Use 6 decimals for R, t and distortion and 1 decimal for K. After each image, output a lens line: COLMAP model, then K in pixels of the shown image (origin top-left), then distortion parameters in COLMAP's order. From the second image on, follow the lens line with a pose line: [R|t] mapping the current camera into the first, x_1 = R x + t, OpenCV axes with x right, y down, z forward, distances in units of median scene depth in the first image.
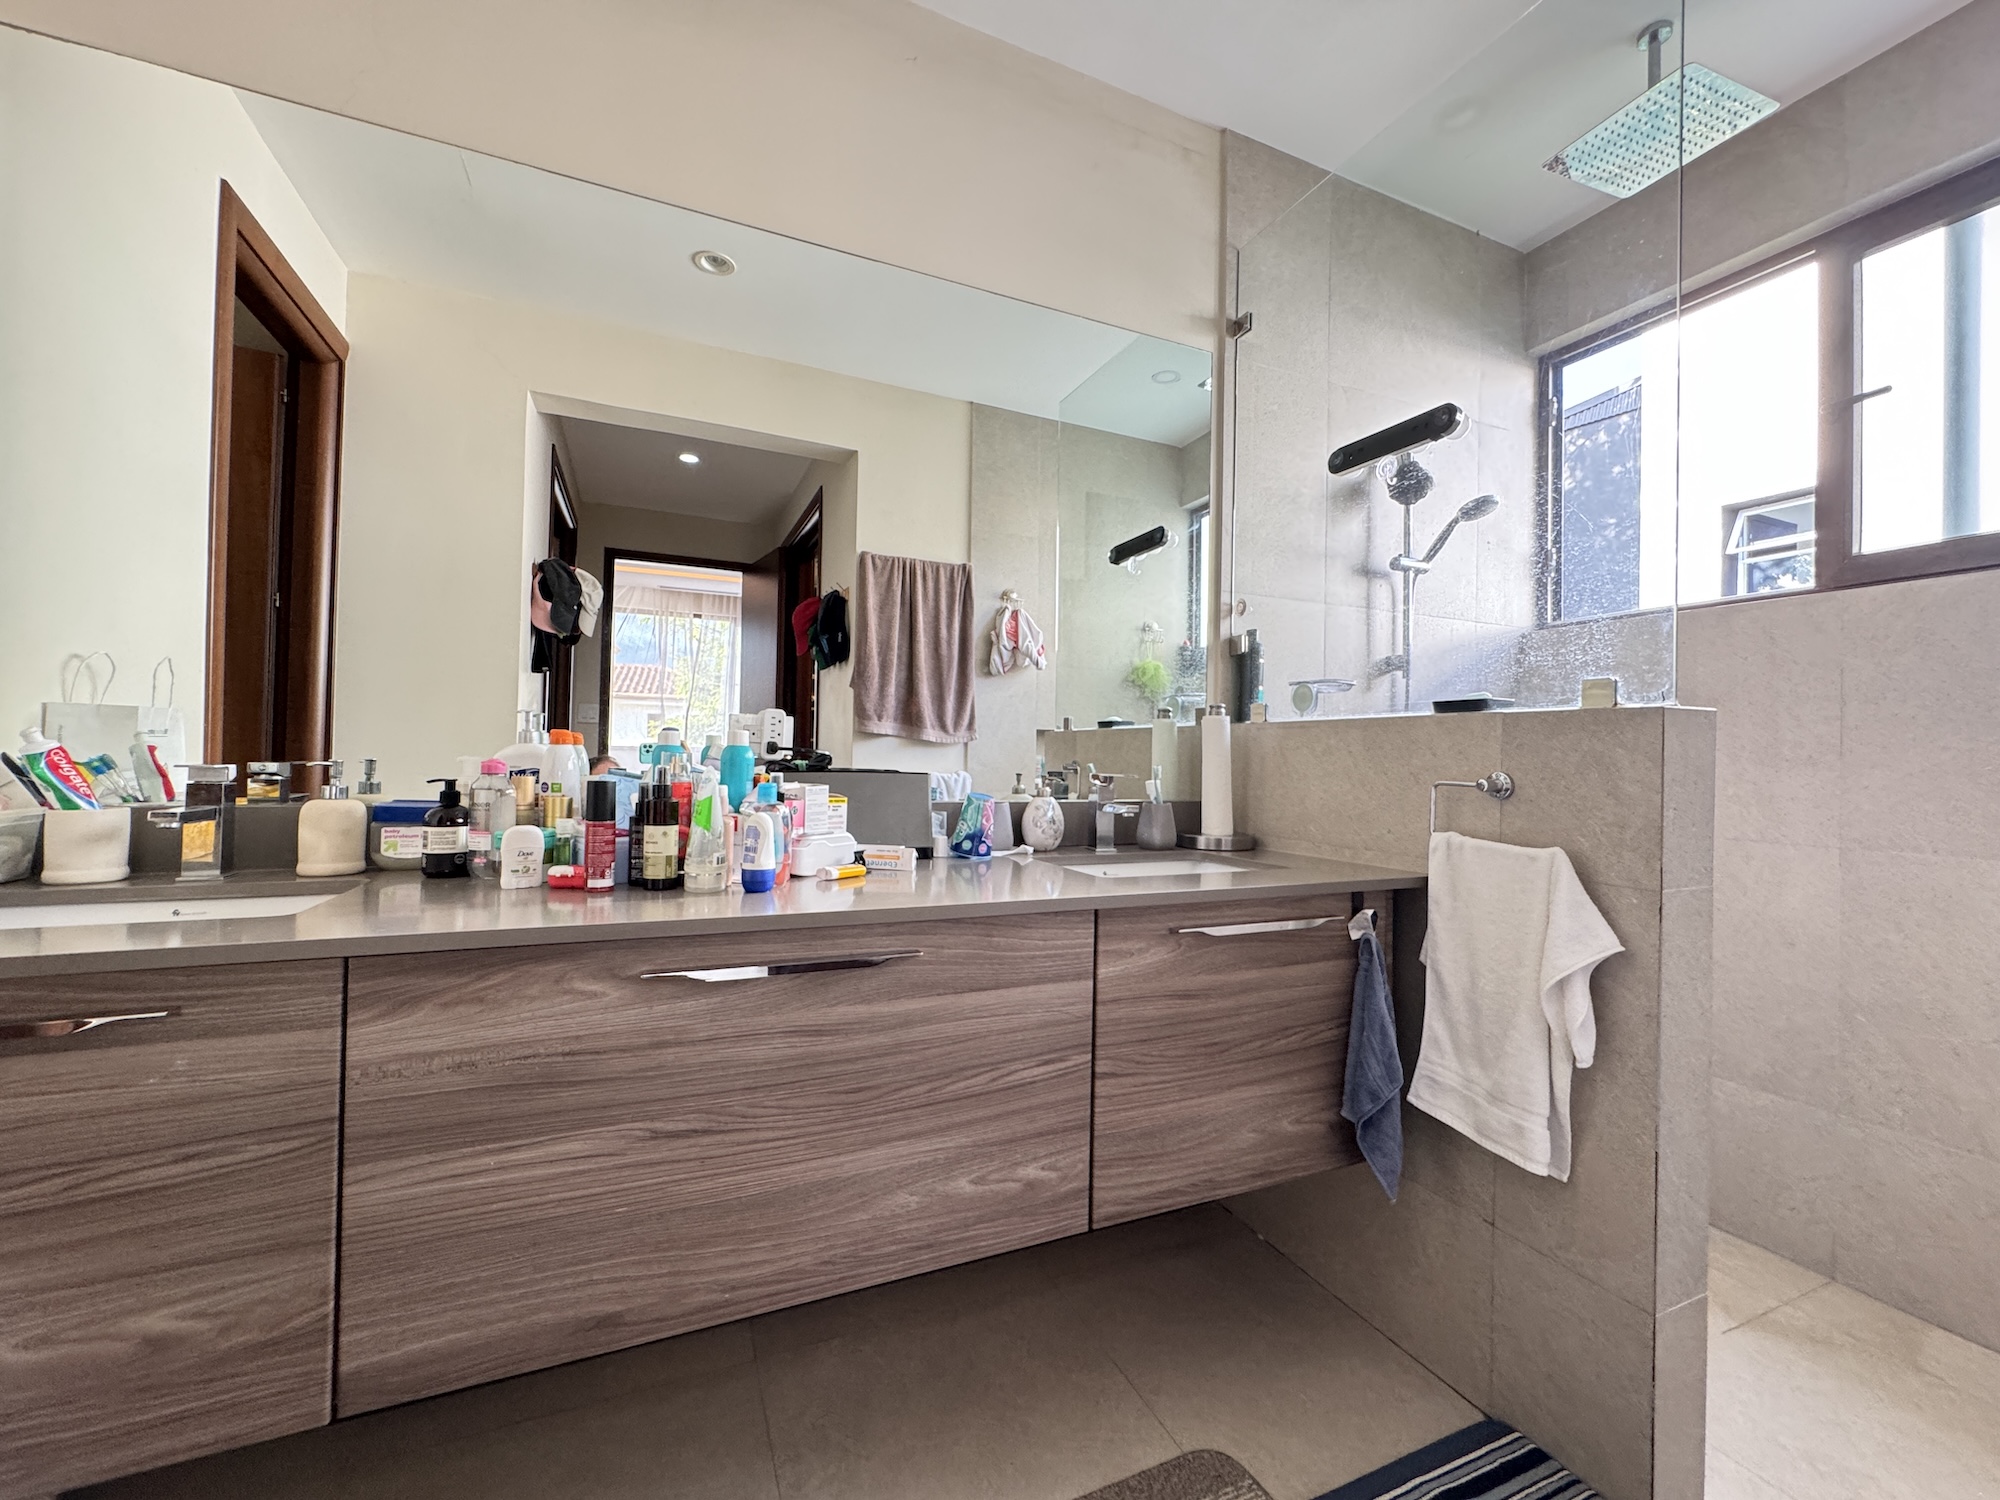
lens RADIAL K [[800.3, 0, 1000.0], [0, 800.3, 750.0], [0, 0, 1]] dist [-0.002695, -0.000425]
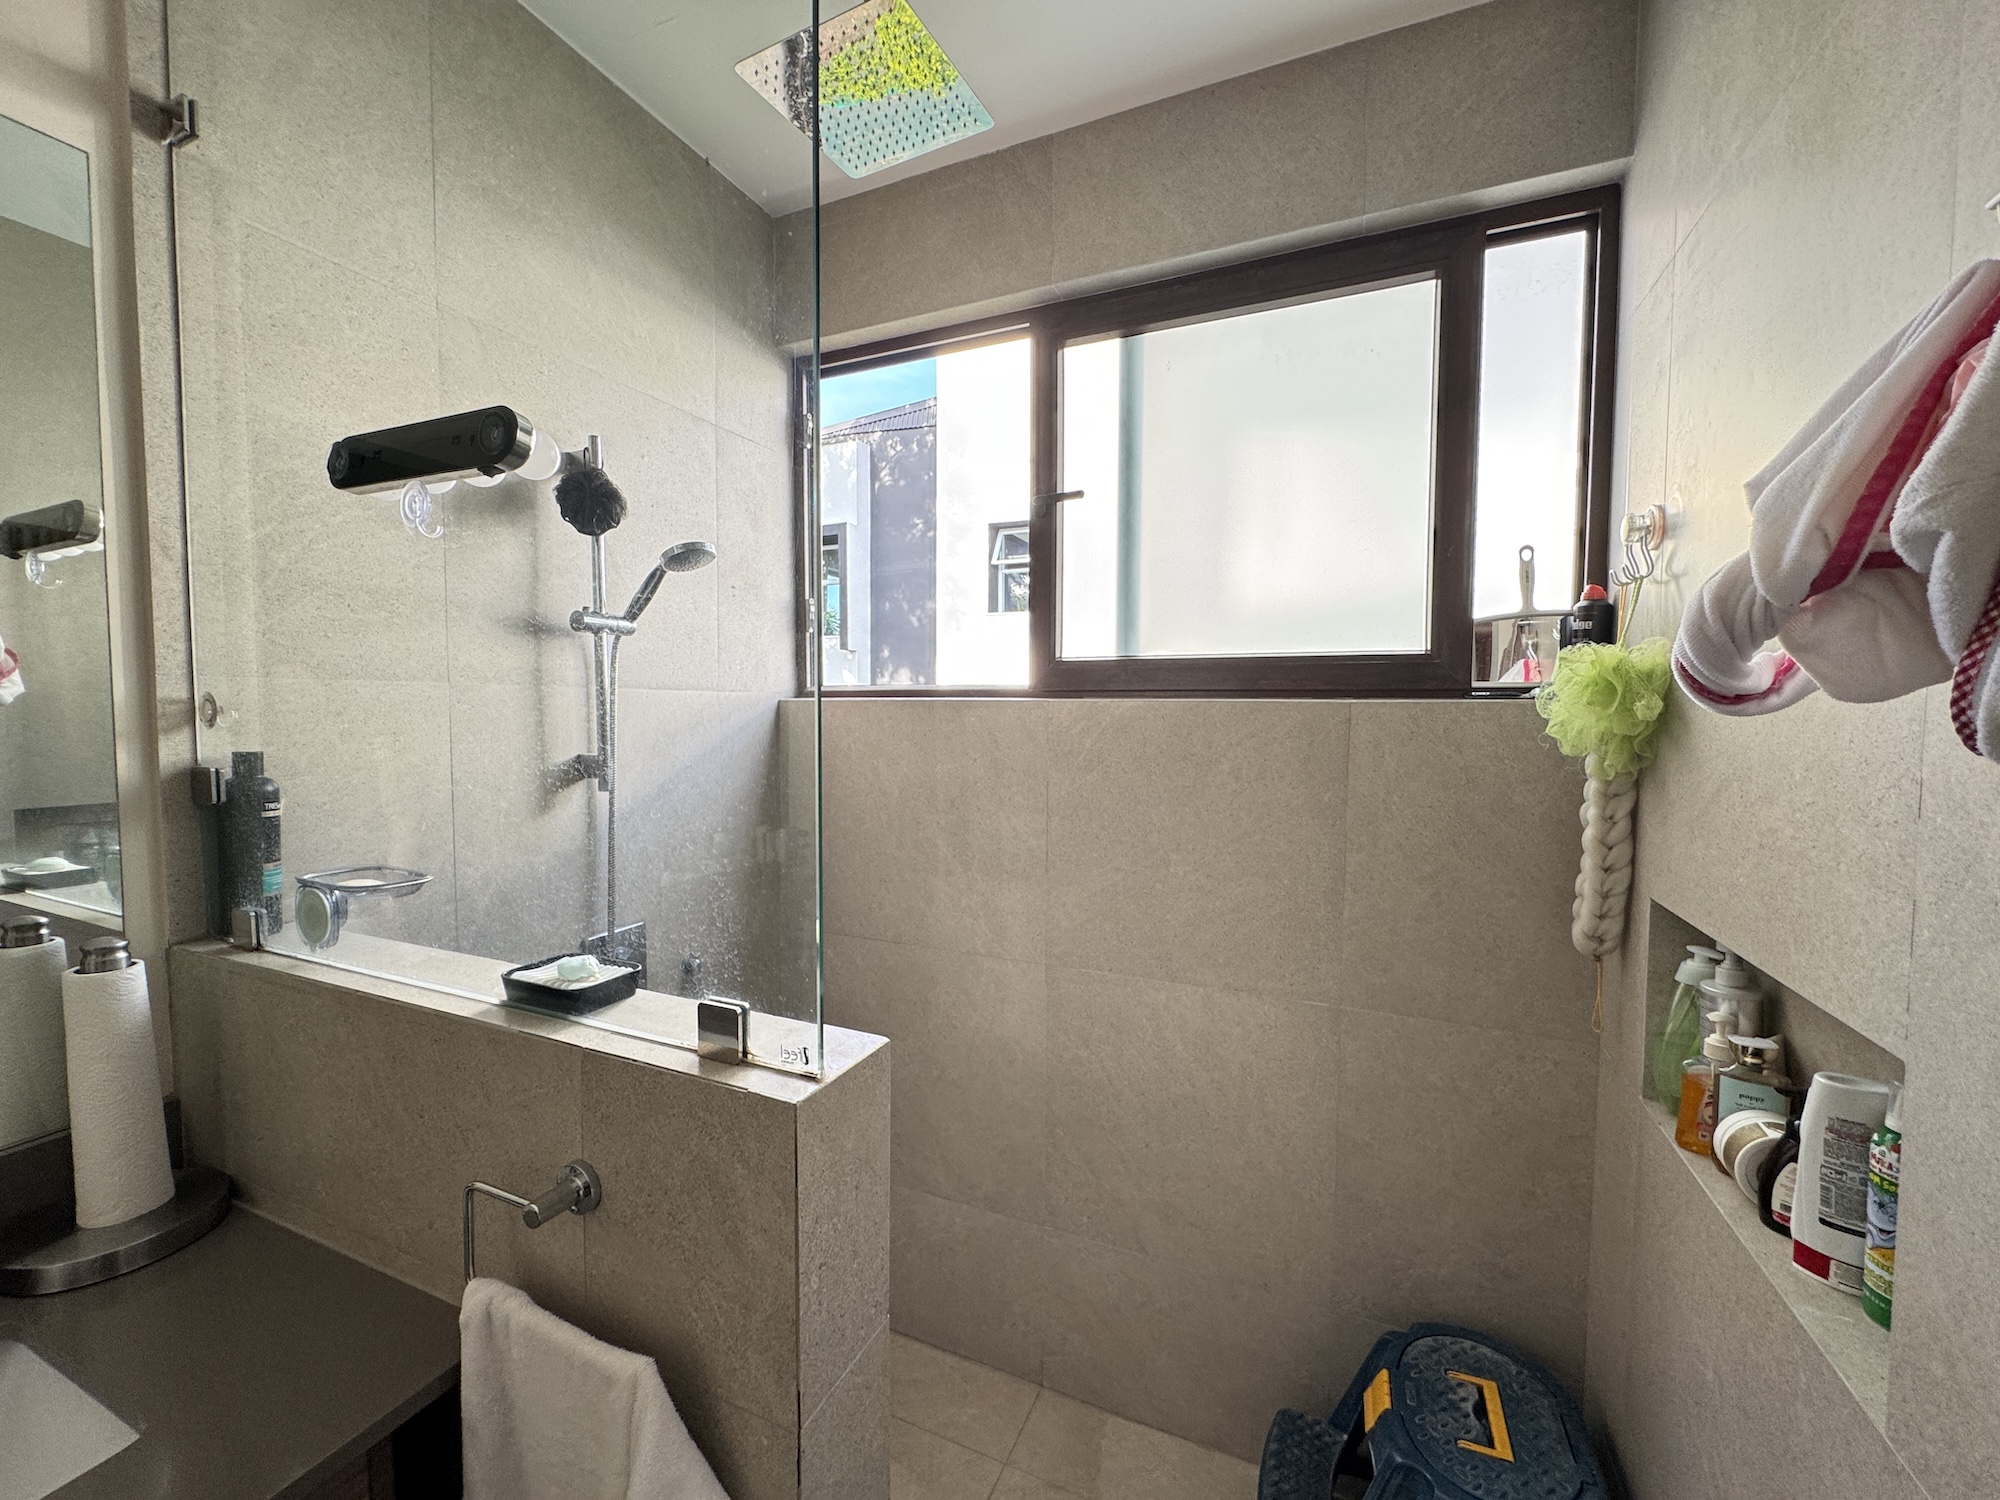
lens RADIAL K [[800.1, 0, 1000.0], [0, 800.1, 750.0], [0, 0, 1]] dist [-0.000275, 0.000445]
pose [[0.738856, -0.049348, 0.672054, 0.326984], [0.003473, 0.997581, 0.069432, -0.185361], [-0.673855, -0.048967, 0.737240, 0.293106]]
